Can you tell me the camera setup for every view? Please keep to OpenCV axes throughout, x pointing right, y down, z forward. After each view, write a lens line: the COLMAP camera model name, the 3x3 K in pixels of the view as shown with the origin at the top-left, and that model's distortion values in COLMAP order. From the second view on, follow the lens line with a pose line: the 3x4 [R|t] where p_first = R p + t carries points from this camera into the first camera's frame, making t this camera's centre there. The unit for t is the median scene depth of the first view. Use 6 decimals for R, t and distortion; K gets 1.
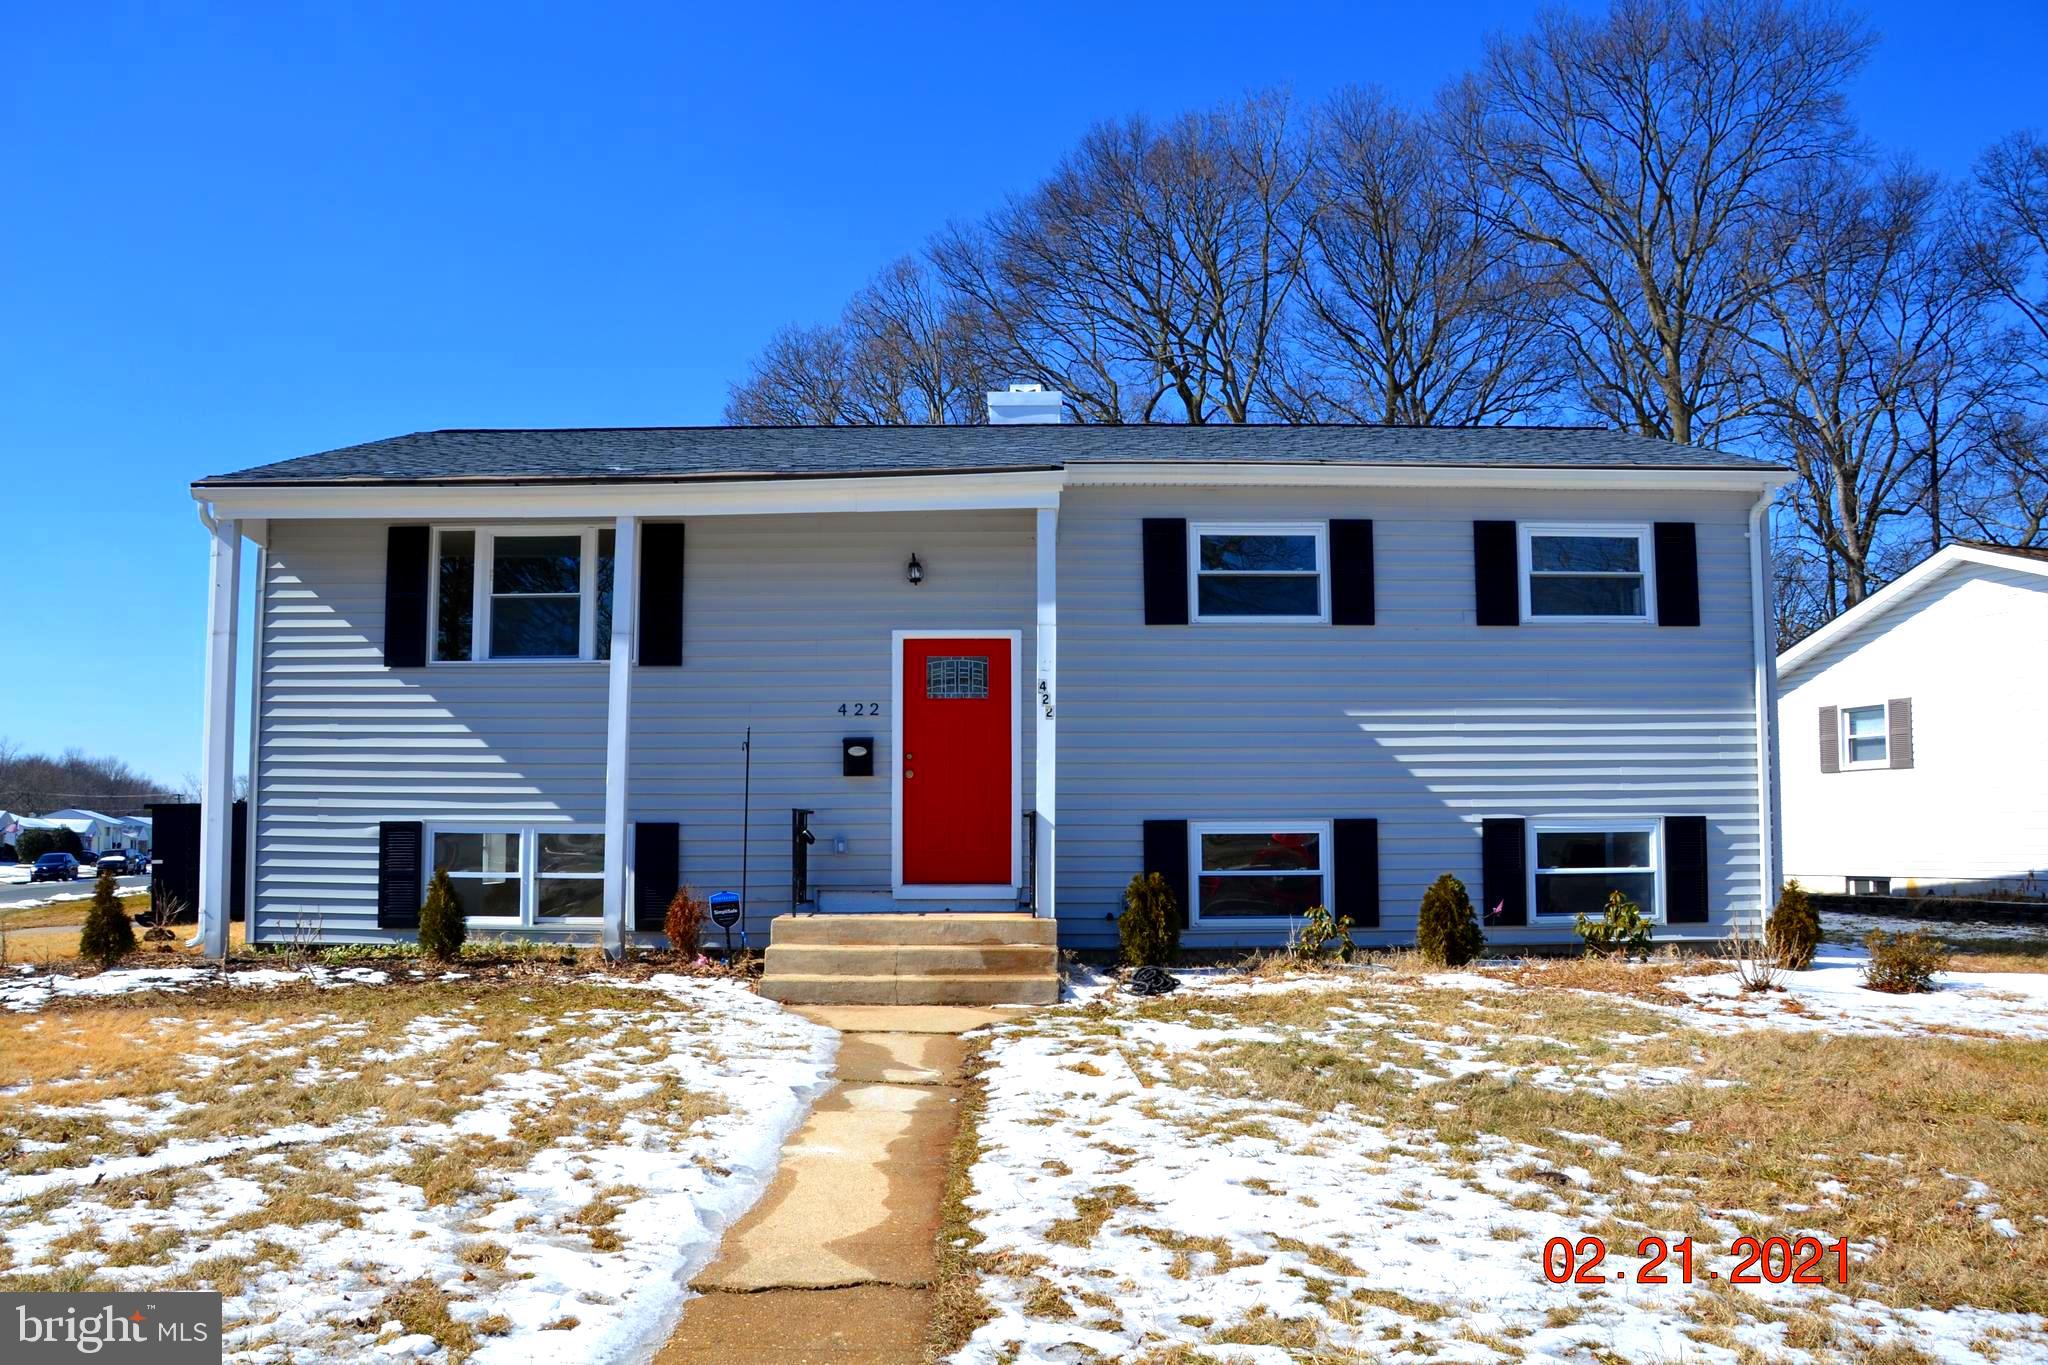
lens RADIAL K [[1610.1, 0, 1014.7], [0, 1610.1, 704.1], [0, 0, 1]] dist [-0.161474, 0.117055]
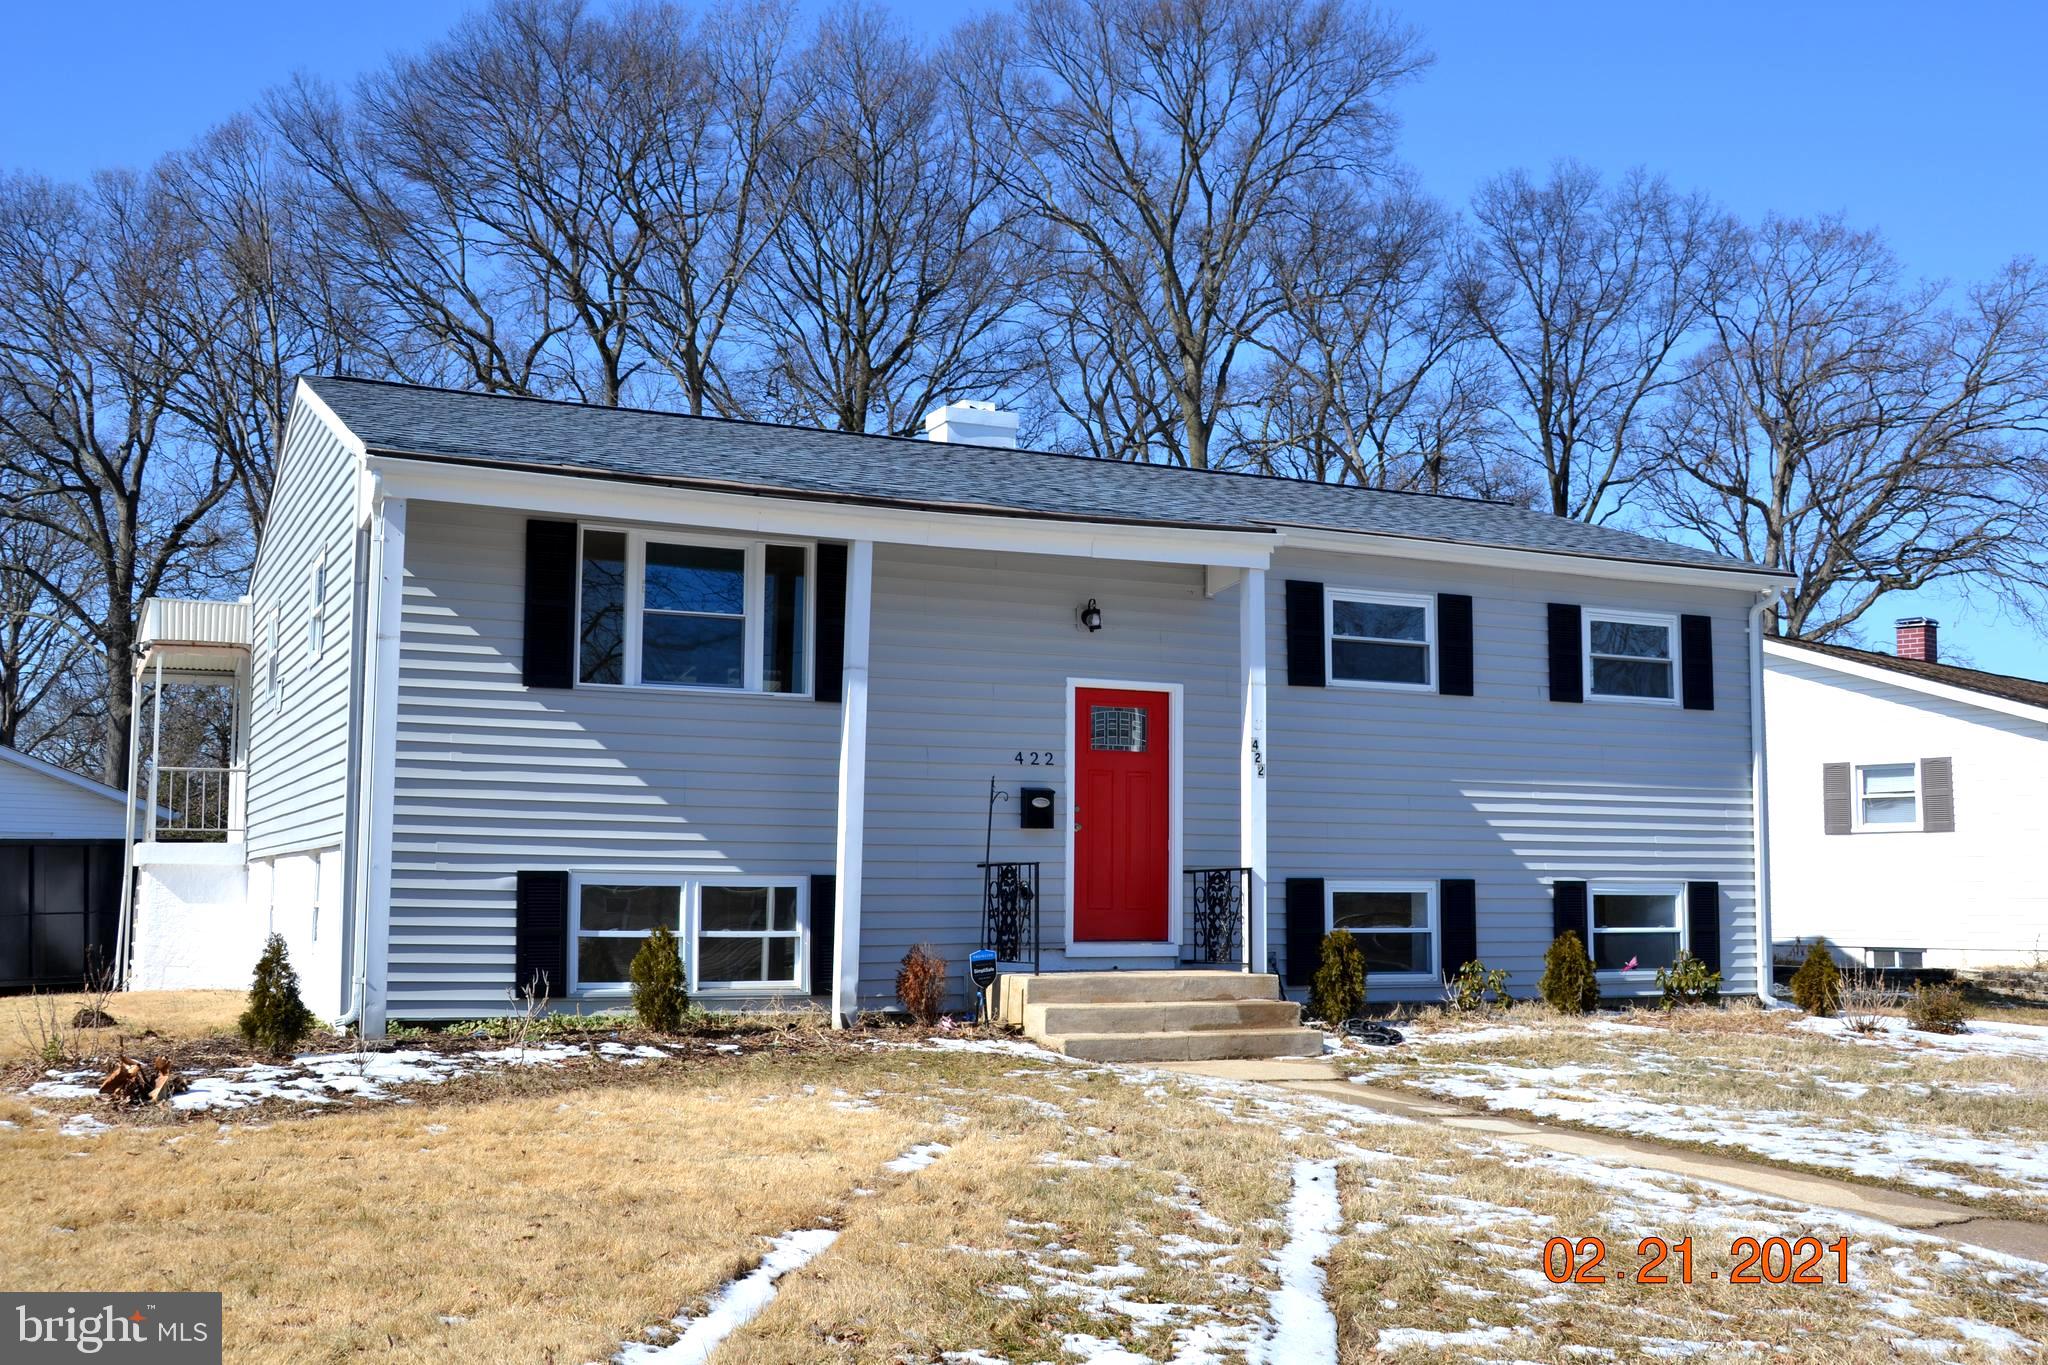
lens RADIAL K [[2082.9, 0, 998.2], [0, 2082.9, 684.4], [0, 0, 1]] dist [-0.103647, 0.261473]
pose [[0.903281, 0.051889, 0.425901, -0.645966], [-0.042770, 0.998605, -0.030955, -0.001373], [-0.426913, 0.009745, 0.904240, -0.108560]]
